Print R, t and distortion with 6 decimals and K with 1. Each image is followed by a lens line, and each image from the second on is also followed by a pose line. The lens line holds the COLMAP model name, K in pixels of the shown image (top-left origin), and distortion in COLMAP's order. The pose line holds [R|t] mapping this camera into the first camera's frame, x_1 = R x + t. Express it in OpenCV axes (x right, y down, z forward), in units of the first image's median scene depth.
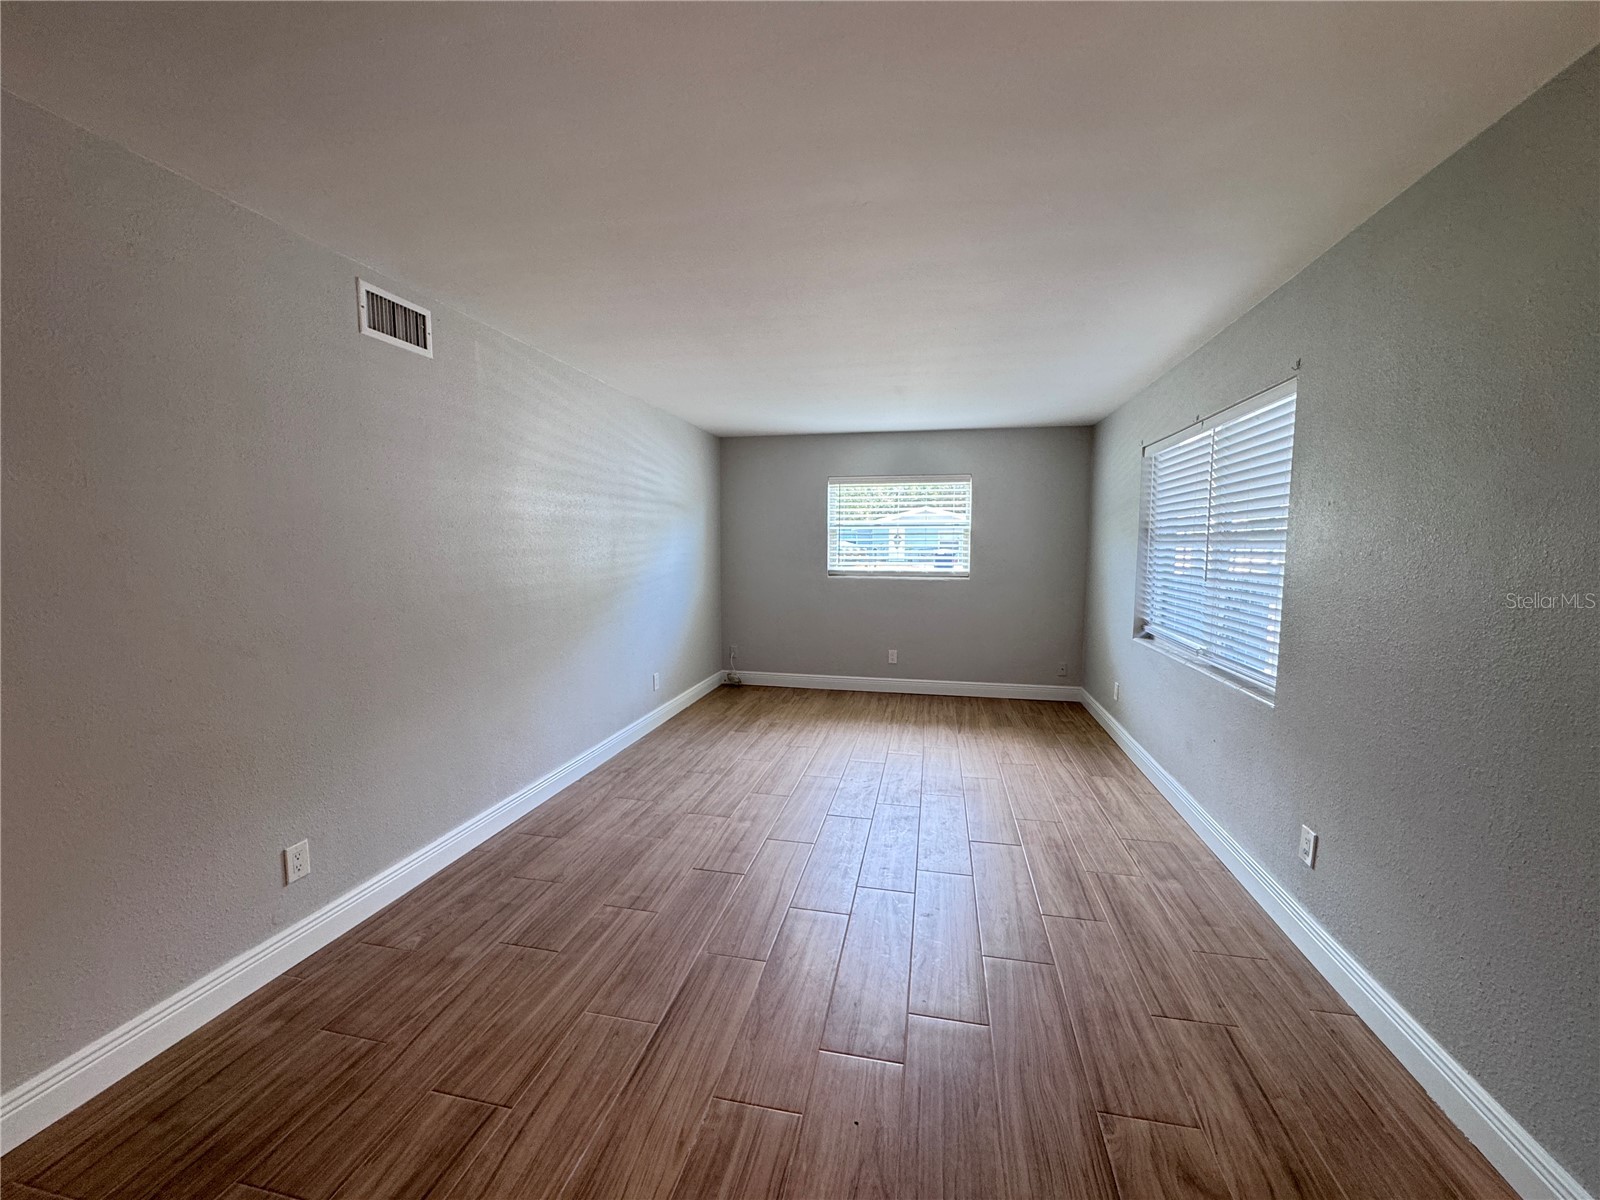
lens RADIAL K [[639.0, 0, 800.0], [0, 639.0, 600.0], [0, 0, 1]] dist [-0.002636, -0.000198]
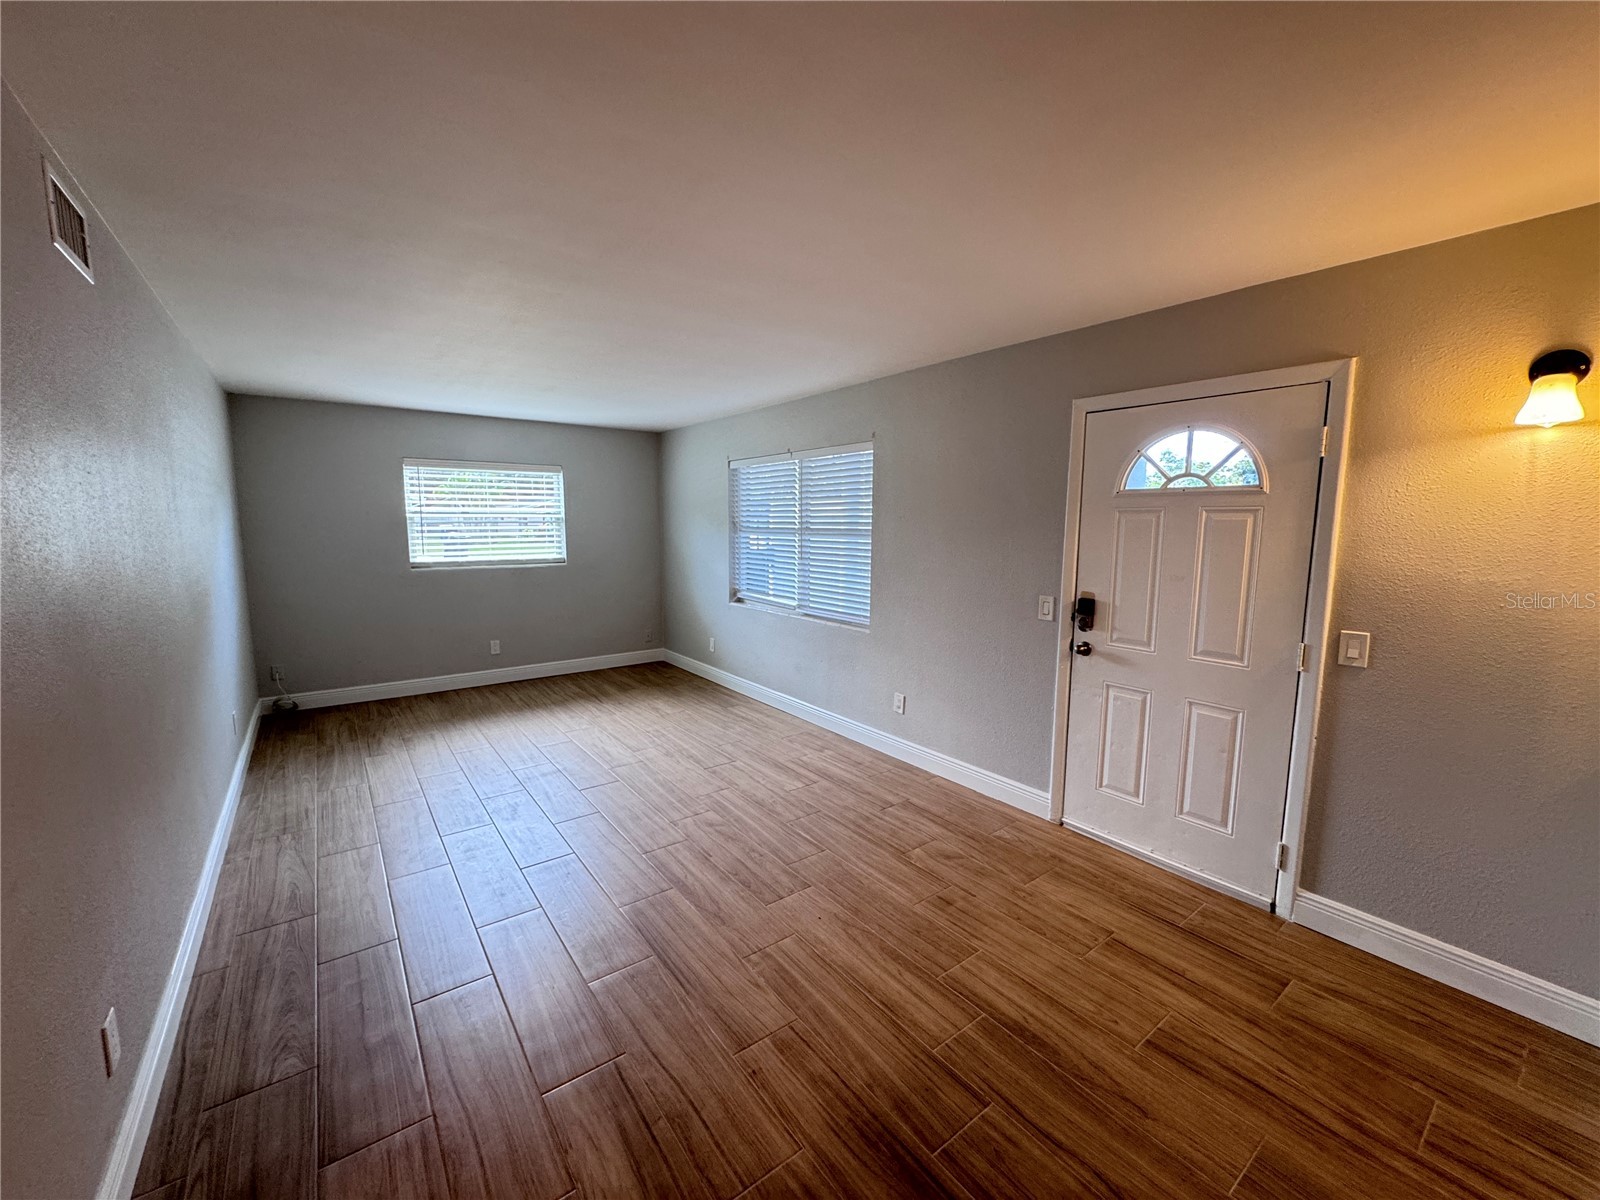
lens RADIAL K [[639.0, 0, 800.0], [0, 639.0, 600.0], [0, 0, 1]] dist [-0.002636, -0.000198]
pose [[0.658530, -0.093538, 0.746719, -0.376192], [0.065896, 0.995601, 0.066601, -0.025205], [-0.749664, 0.005347, 0.661797, 0.000189]]
